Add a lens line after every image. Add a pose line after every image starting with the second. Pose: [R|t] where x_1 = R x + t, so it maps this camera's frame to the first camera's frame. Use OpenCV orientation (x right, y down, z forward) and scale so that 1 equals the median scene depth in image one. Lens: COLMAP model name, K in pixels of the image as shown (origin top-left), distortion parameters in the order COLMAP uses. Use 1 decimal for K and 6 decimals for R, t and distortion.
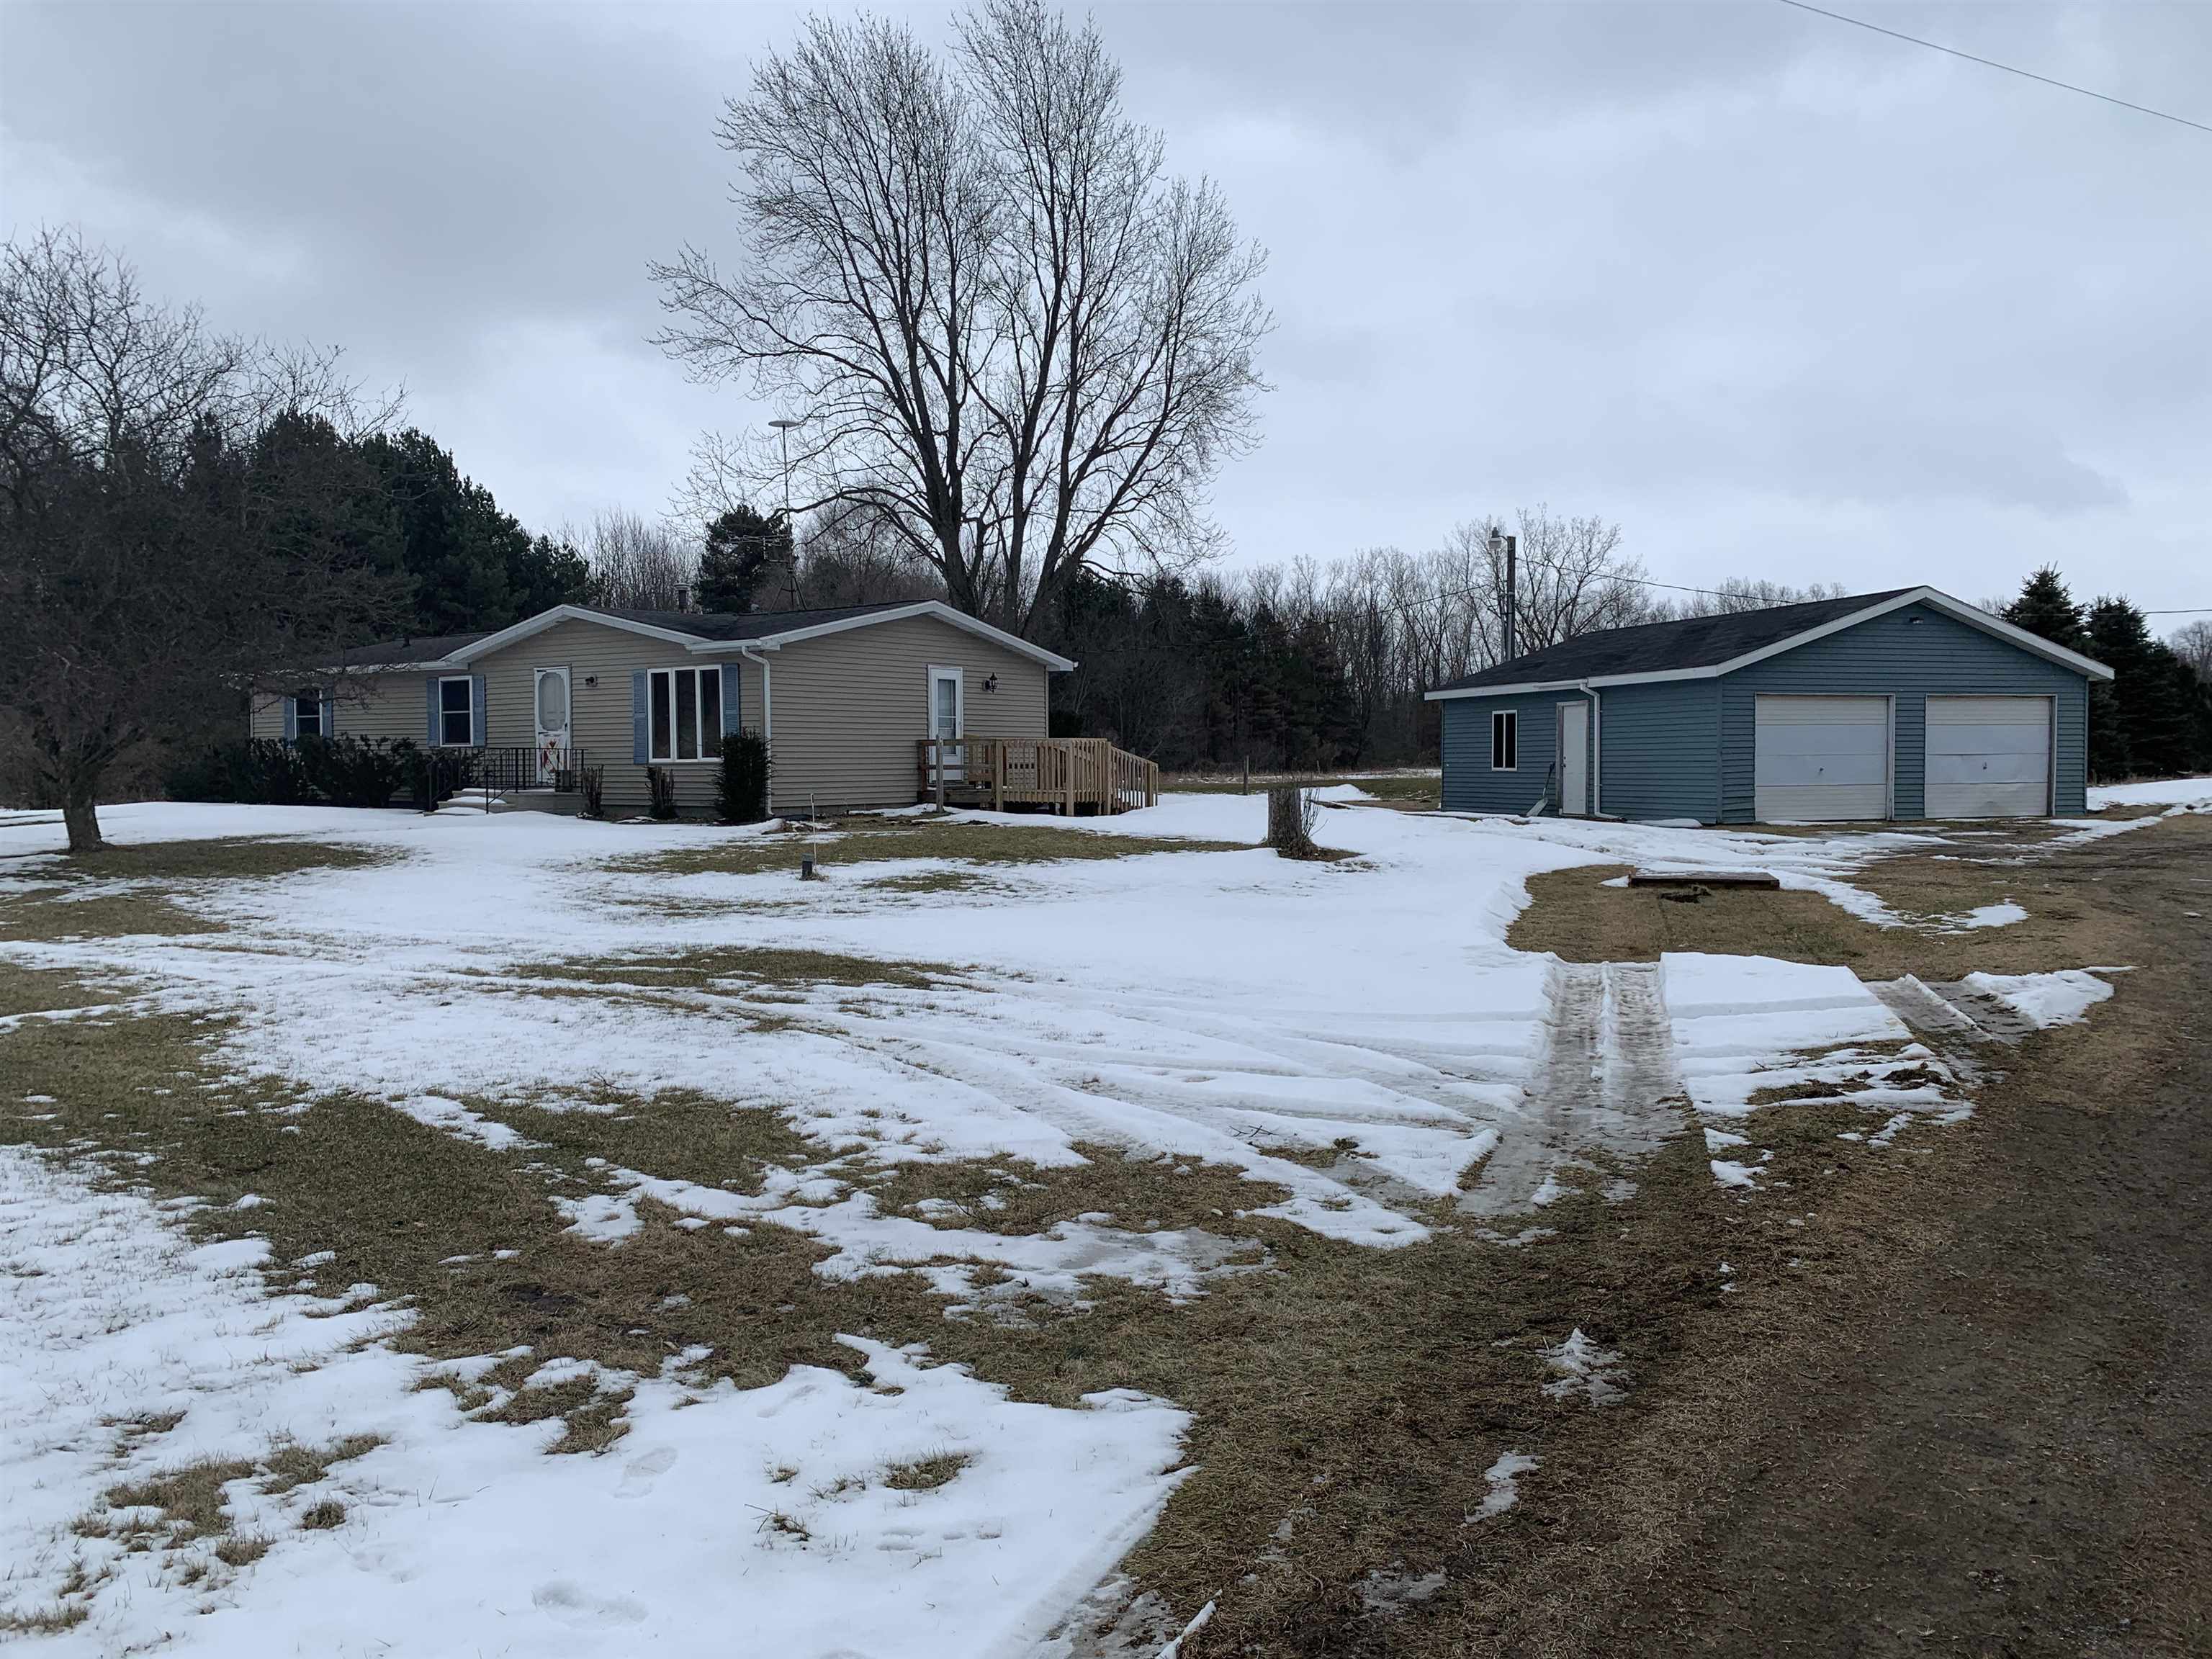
lens RADIAL K [[1701.6, 0, 1106.0], [0, 1701.6, 829.5], [0, 0, 1]] dist [-0.003494, -0.002677]
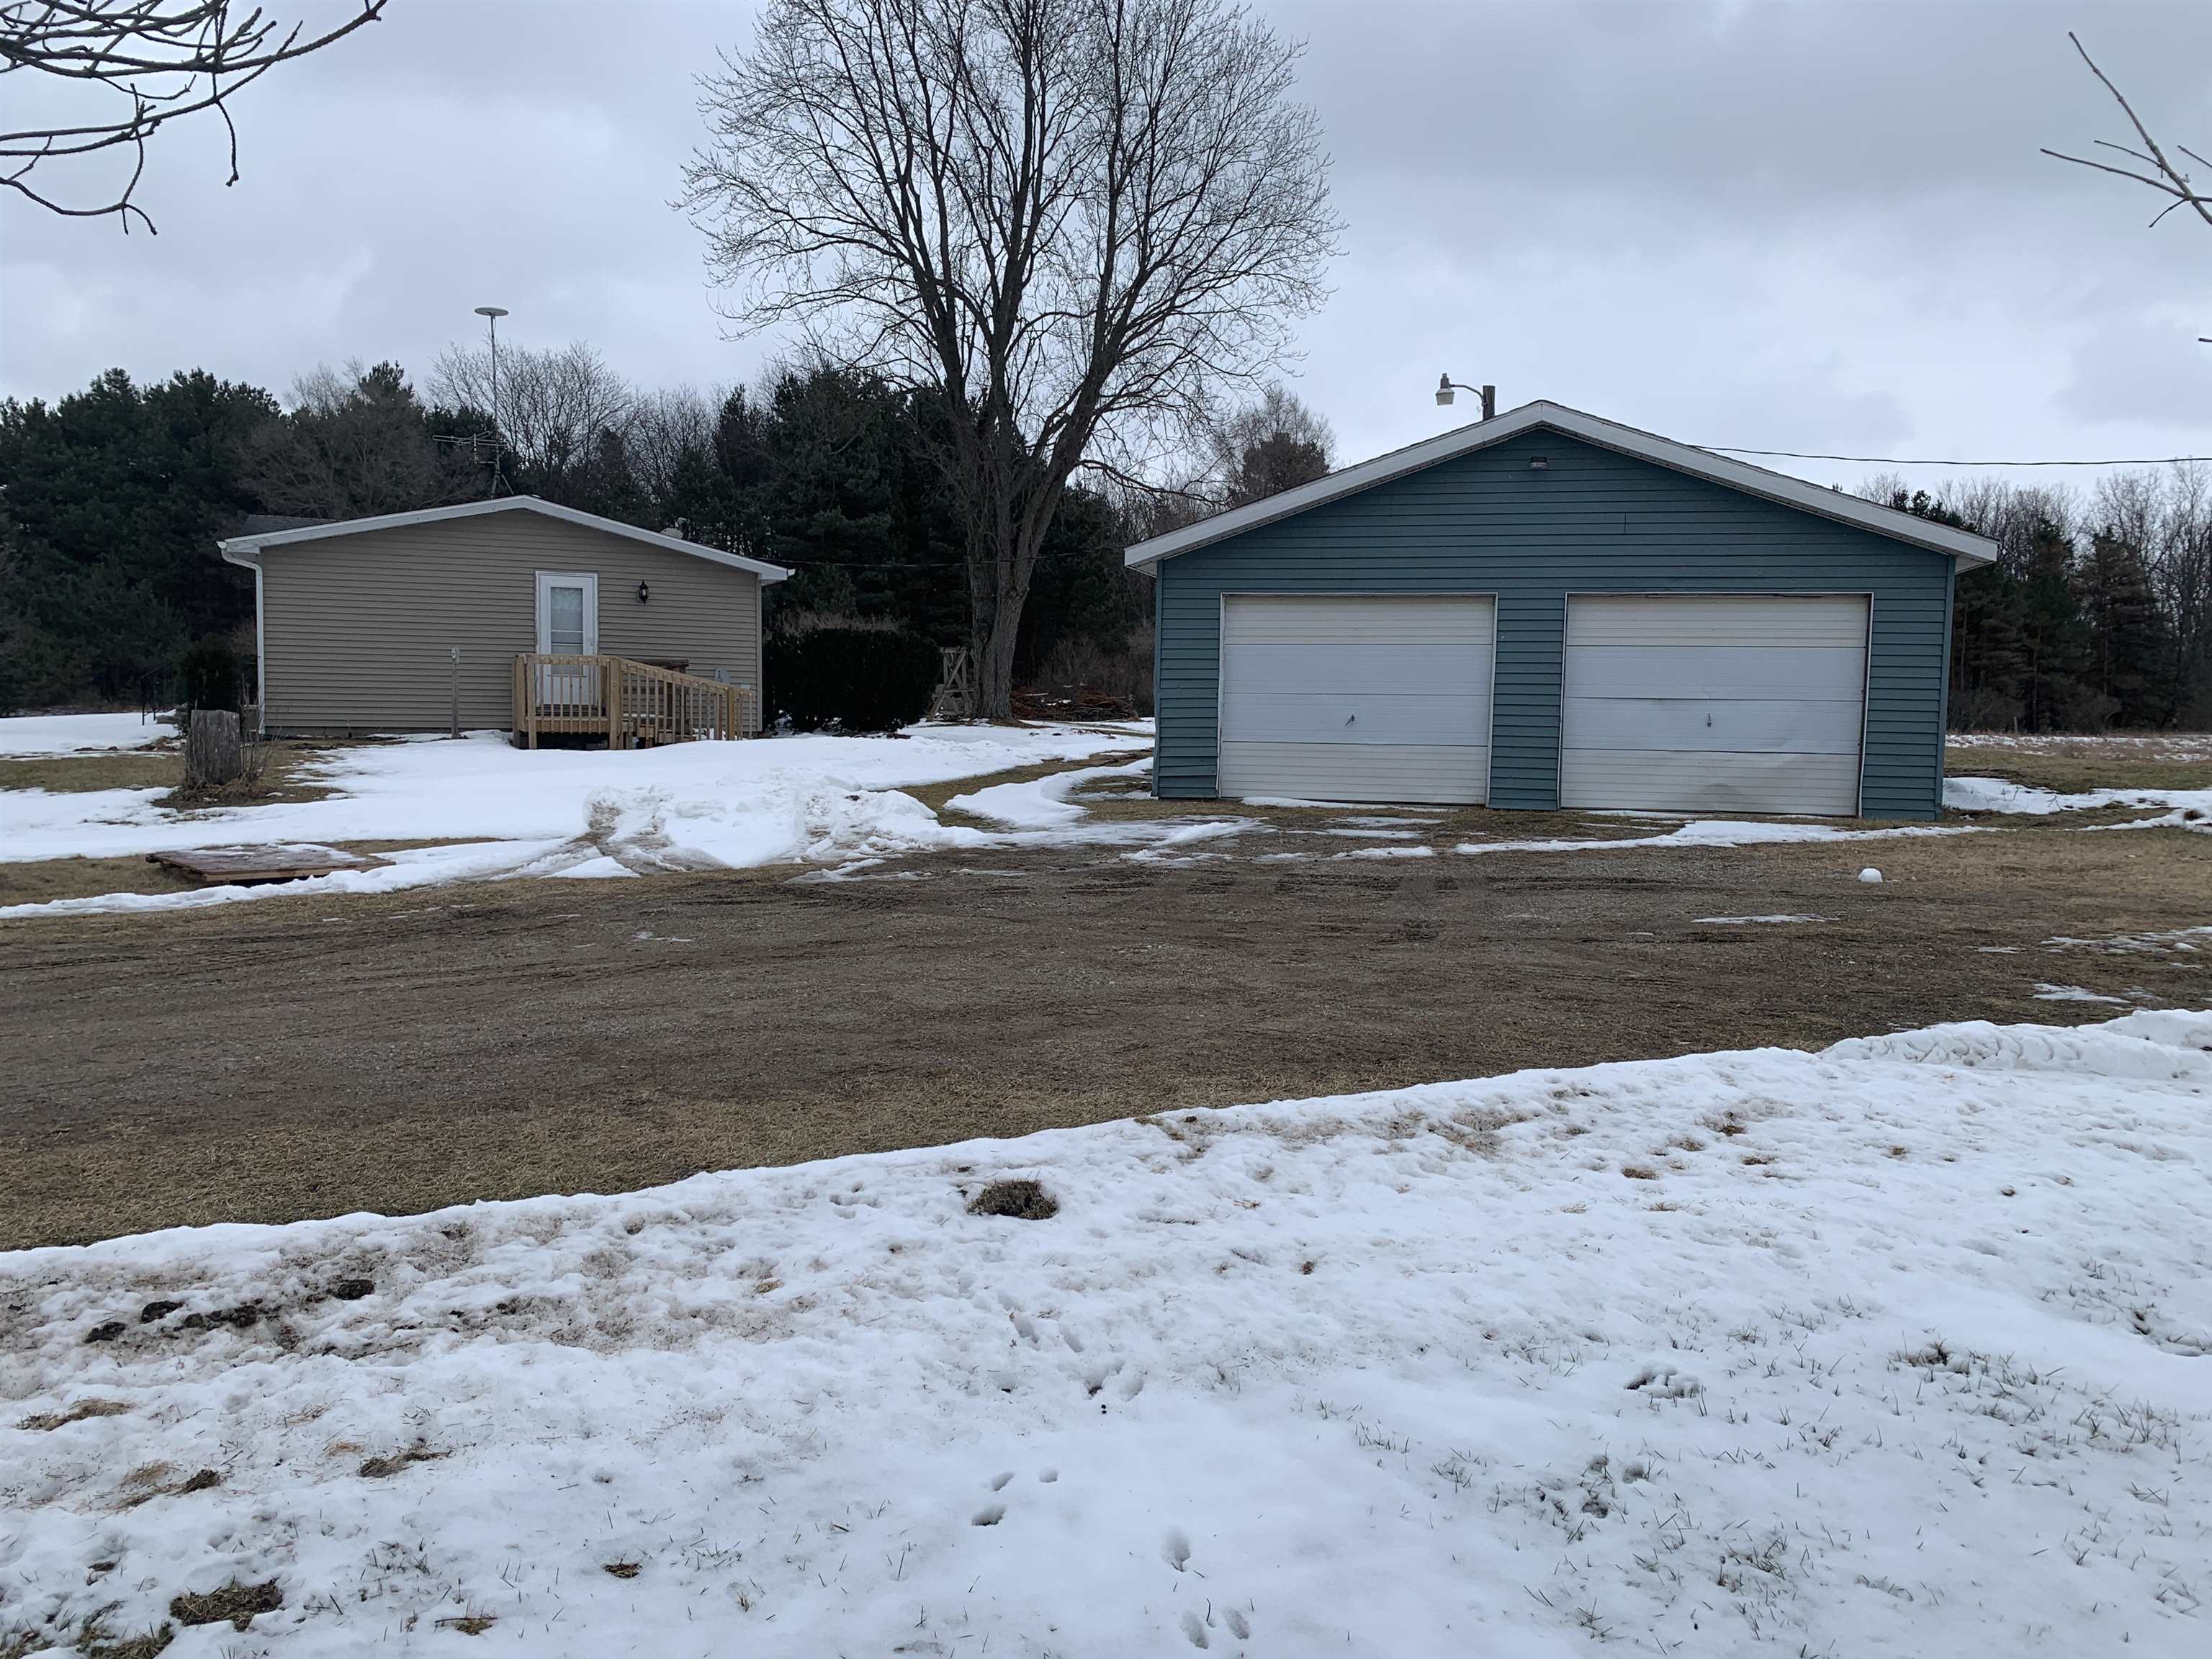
lens RADIAL K [[1701.6, 0, 1106.0], [0, 1701.6, 829.5], [0, 0, 1]] dist [-0.003494, -0.002677]
pose [[0.861457, 0.062191, -0.504007, 0.591518], [-0.045226, 0.997925, 0.045836, -0.016482], [0.505812, -0.016692, 0.862482, 0.378066]]
